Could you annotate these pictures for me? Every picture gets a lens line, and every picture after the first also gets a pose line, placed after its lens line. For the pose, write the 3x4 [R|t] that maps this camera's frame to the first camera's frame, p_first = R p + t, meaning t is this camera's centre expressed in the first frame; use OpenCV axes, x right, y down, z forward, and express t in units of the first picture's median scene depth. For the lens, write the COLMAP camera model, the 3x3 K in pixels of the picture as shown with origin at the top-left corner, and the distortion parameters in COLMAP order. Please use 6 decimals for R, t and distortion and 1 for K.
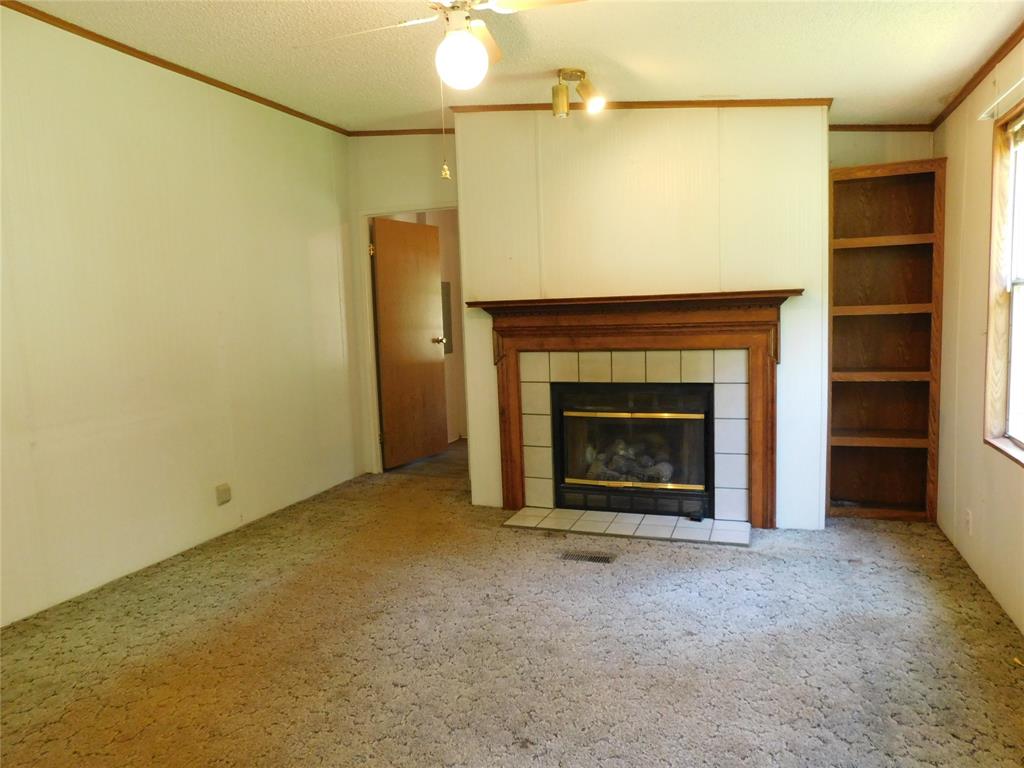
lens RADIAL K [[690.0, 0, 513.4], [0, 690.0, 386.7], [0, 0, 1]] dist [-0.005162, 0.001275]
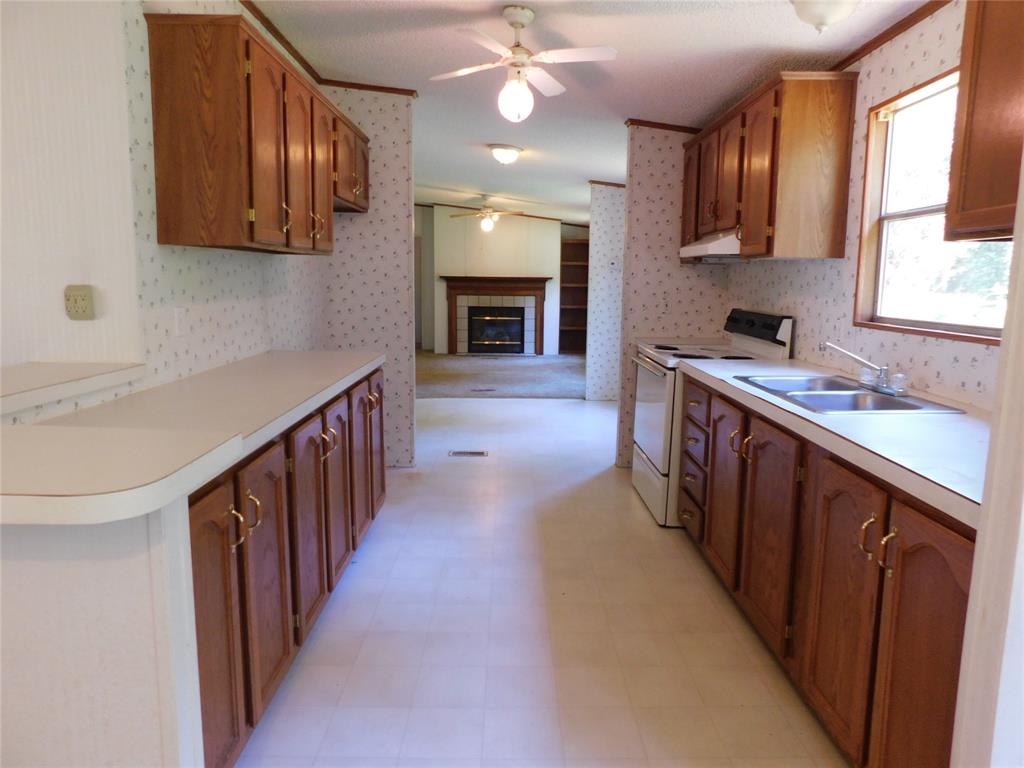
lens RADIAL K [[690.0, 0, 512.2], [0, 690.0, 383.0], [0, 0, 1]] dist [-0.005162, 0.001275]
pose [[0.936693, -0.008288, 0.350052, -0.810134], [-0.006950, 0.999083, 0.042250, 0.196306], [-0.350082, -0.042008, 0.935777, -1.800240]]
